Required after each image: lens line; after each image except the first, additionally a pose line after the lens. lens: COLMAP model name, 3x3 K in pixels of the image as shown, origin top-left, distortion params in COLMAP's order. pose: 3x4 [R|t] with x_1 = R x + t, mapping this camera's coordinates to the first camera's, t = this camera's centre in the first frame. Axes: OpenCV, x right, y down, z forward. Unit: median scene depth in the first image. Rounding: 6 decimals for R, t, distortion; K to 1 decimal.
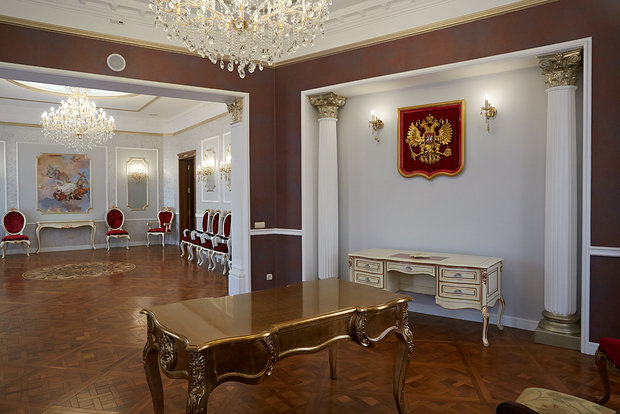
lens RADIAL K [[433.8, 0, 308.1], [0, 433.8, 206.9], [0, 0, 1]] dist [-0.019893, 0.016251]
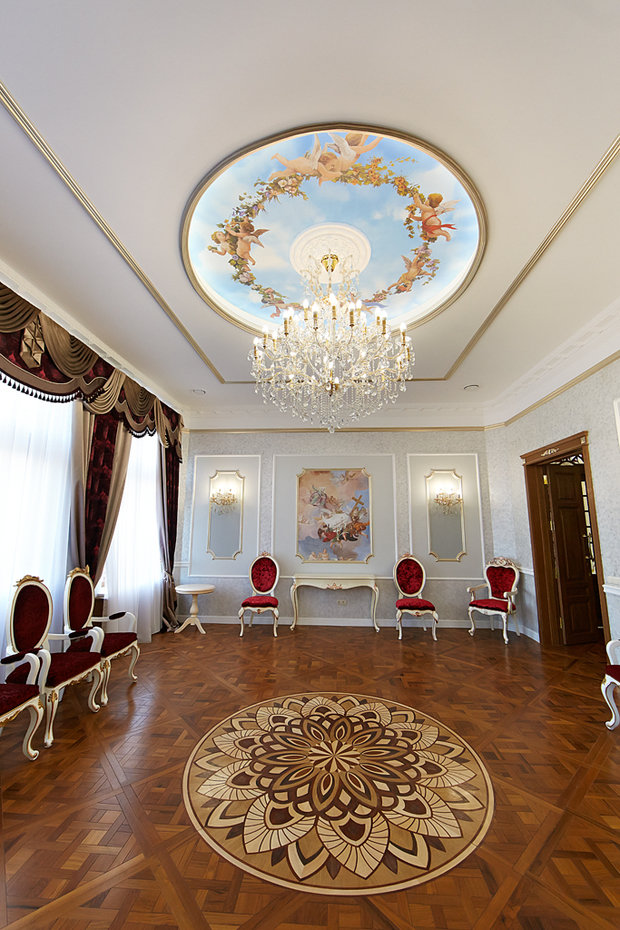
lens RADIAL K [[363.7, 0, 308.8], [0, 363.7, 466.0], [0, 0, 1]] dist [-0.012740, -0.000094]
pose [[0.790042, -0.095089, -0.605633, -0.253605], [-0.026400, 0.981704, -0.188574, -0.021616], [0.612484, 0.164970, 0.773077, 0.536508]]
